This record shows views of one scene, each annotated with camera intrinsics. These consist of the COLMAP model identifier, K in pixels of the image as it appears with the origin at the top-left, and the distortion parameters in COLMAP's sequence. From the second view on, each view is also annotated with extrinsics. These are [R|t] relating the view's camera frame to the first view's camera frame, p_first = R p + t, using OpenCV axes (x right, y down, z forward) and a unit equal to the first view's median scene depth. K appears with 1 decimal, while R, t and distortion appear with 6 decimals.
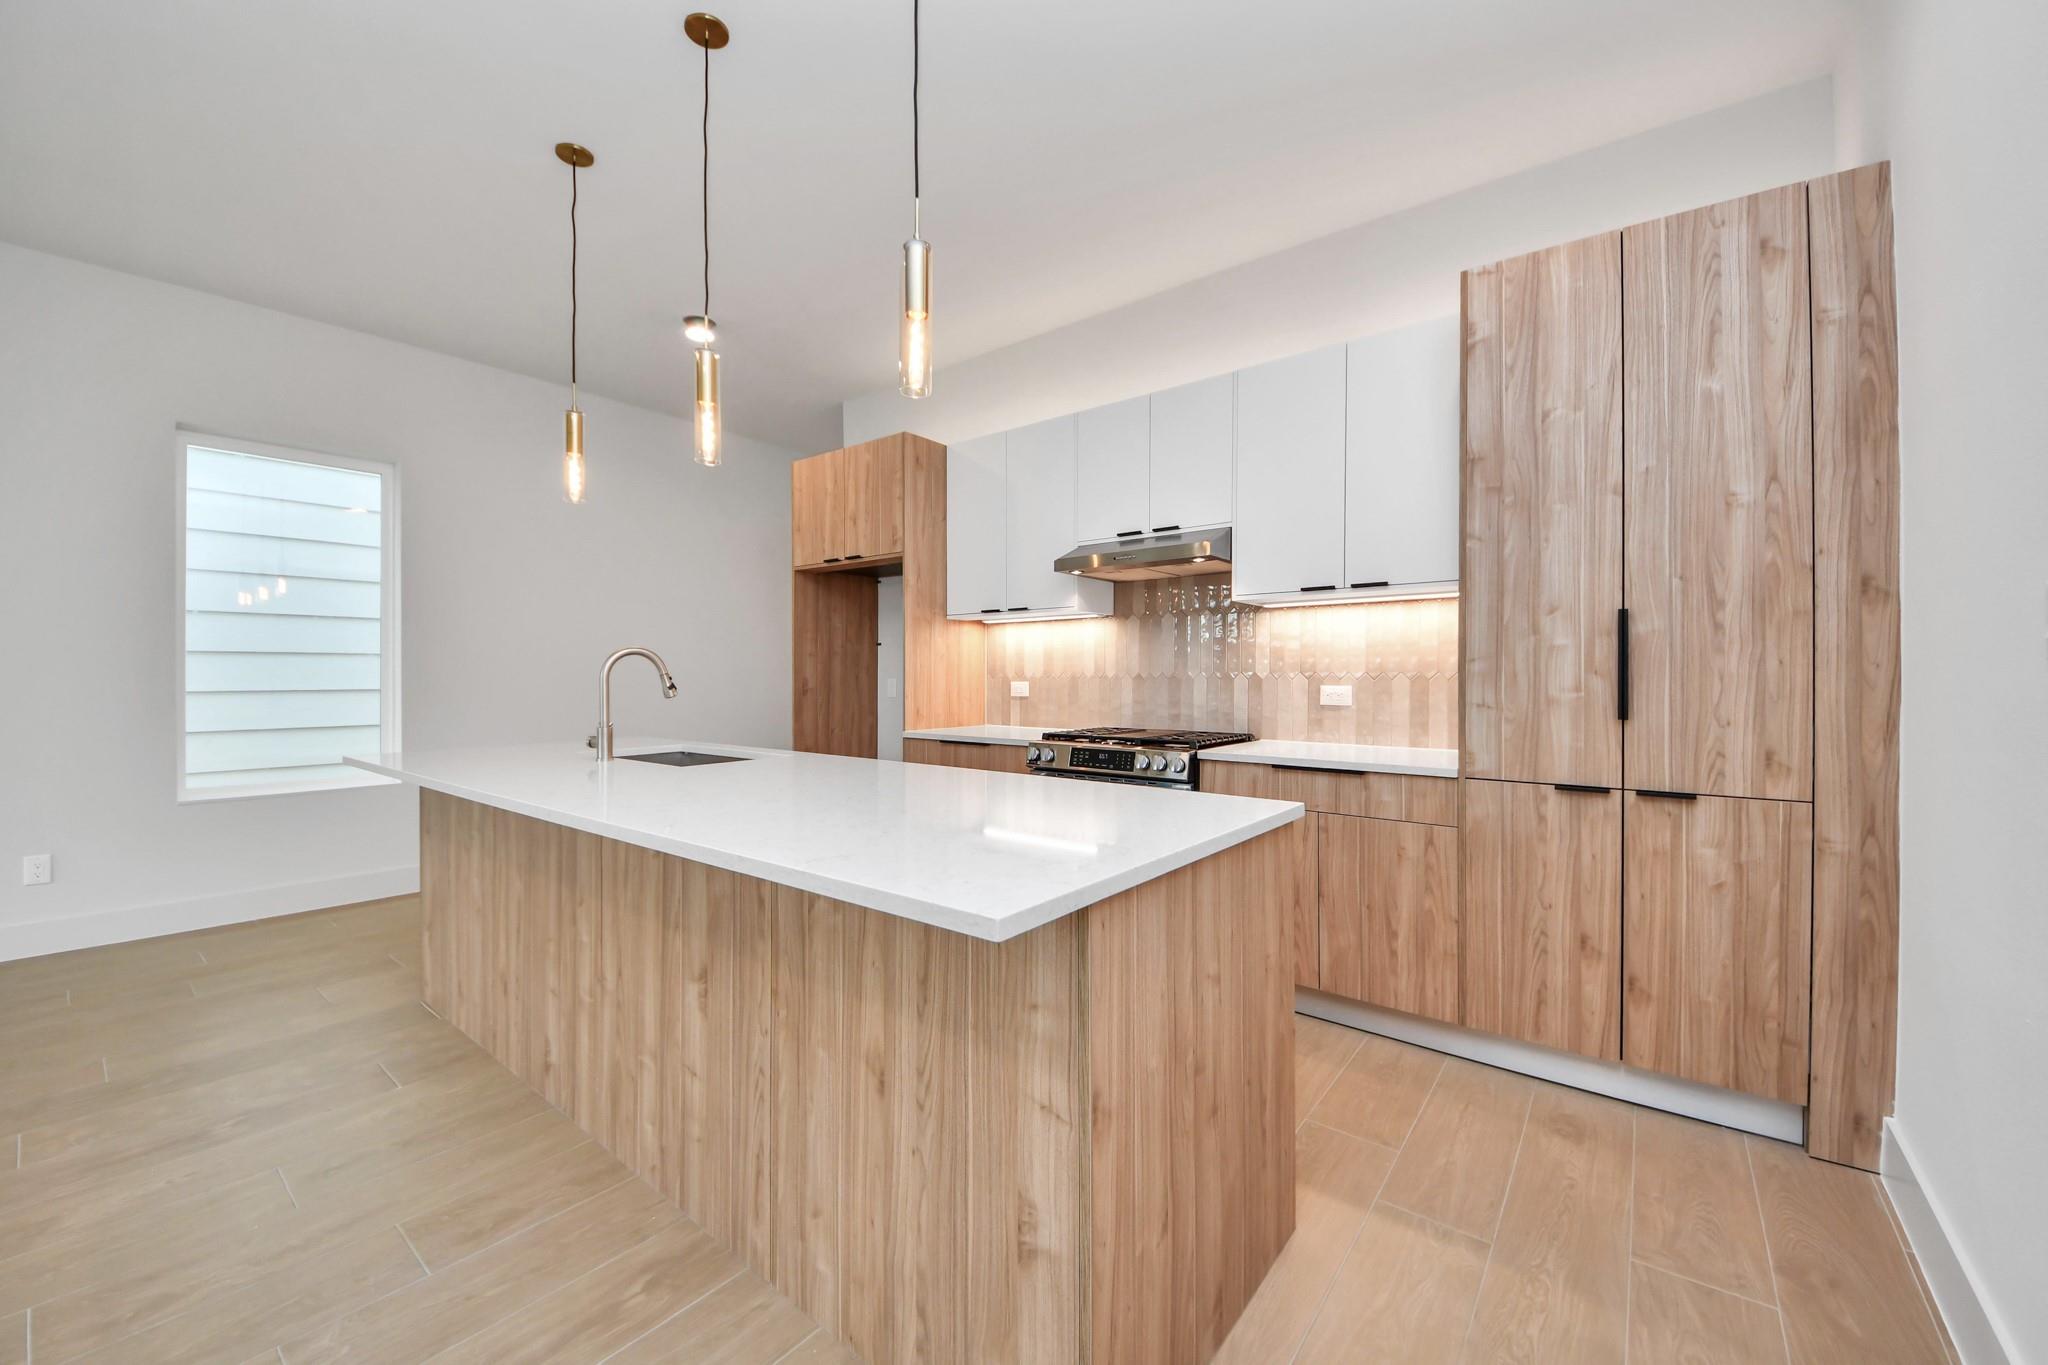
lens RADIAL K [[777.2, 0, 1024.0], [0, 777.2, 682.5], [0, 0, 1]] dist [0.006741, -0.000009]
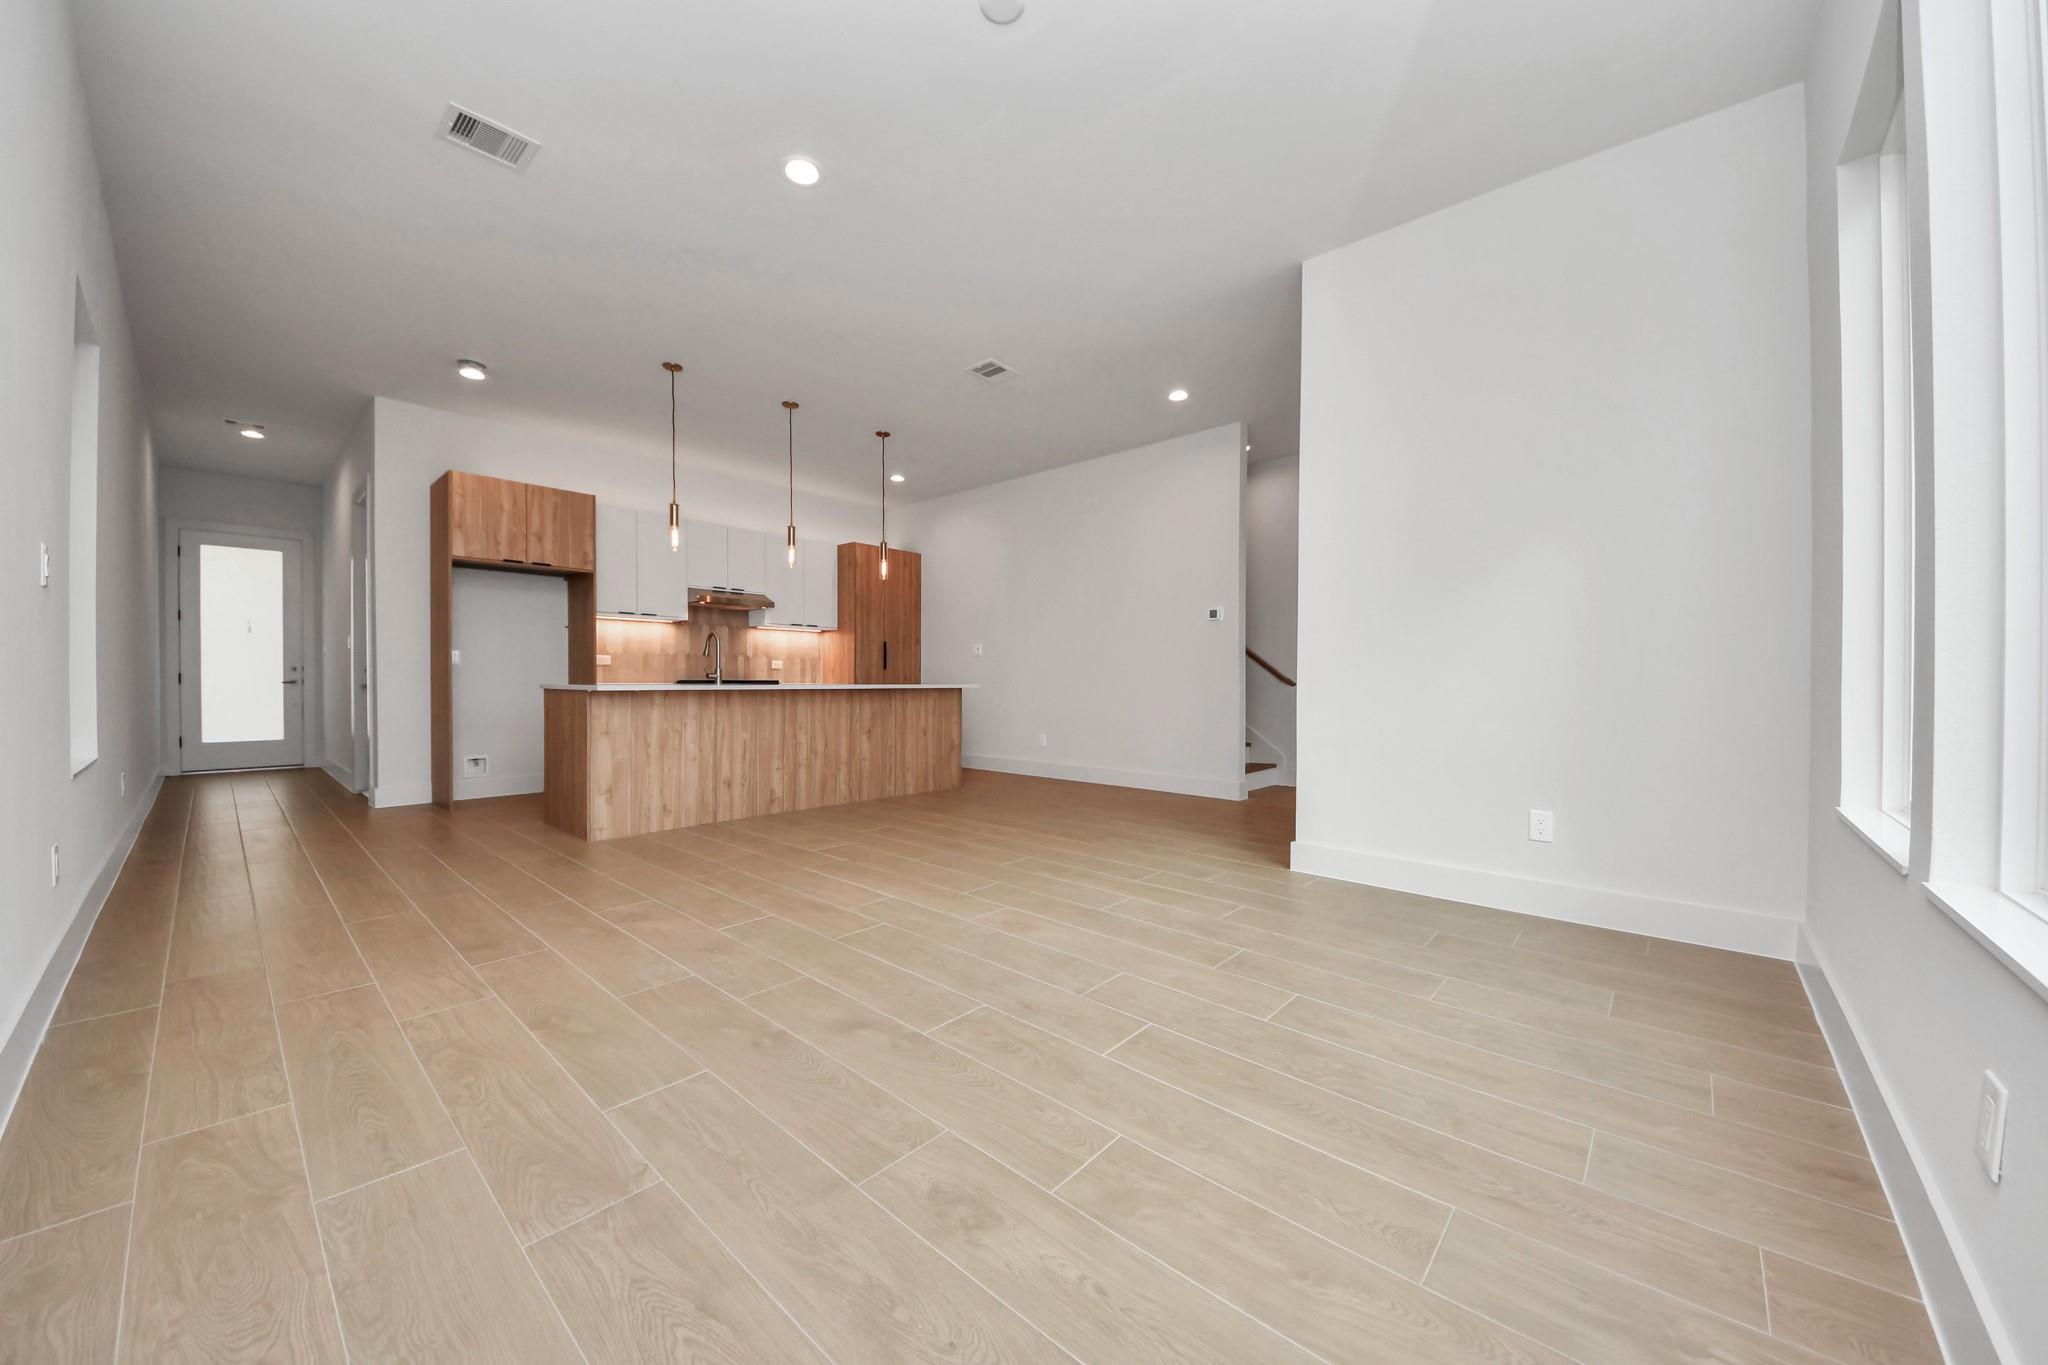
lens RADIAL K [[741.9, 0, 1032.4], [0, 741.9, 696.2], [0, 0, 1]] dist [0.007660, -0.000186]
pose [[0.051470, -0.017529, 0.998521, -1.944697], [0.004819, 0.999839, 0.017304, 0.079659], [-0.998663, 0.003922, 0.051546, 0.031071]]
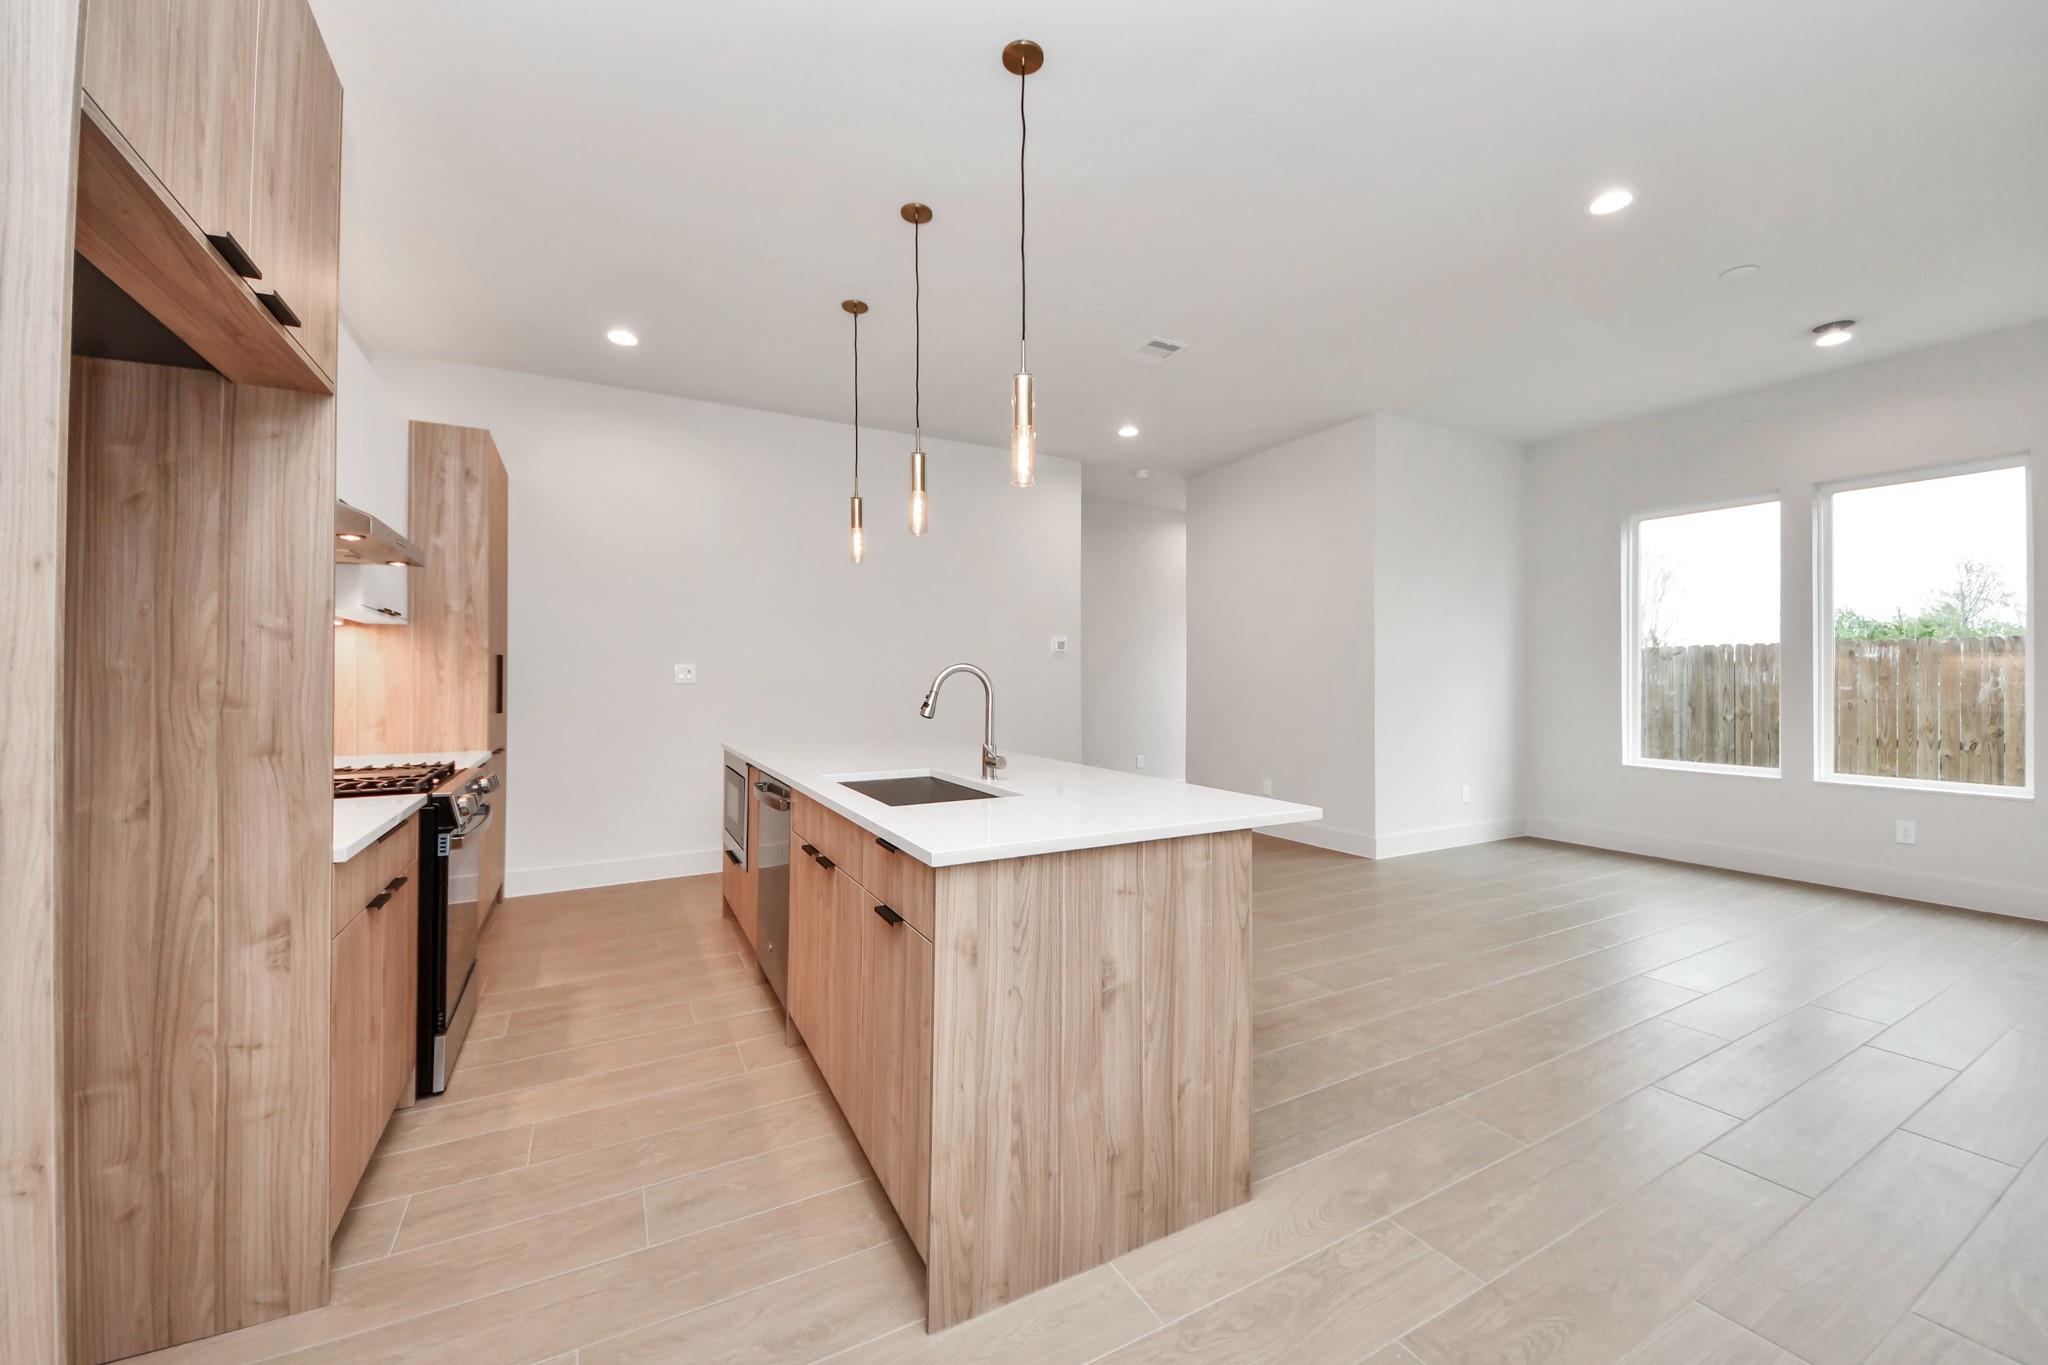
lens RADIAL K [[783.1, 0, 1014.8], [0, 783.1, 697.9], [0, 0, 1]] dist [0.026700, -0.000068]
pose [[-0.924566, -0.004947, 0.380991, -0.730418], [0.007725, 0.999467, 0.031724, -0.026756], [-0.380945, 0.032274, -0.924034, 1.479438]]
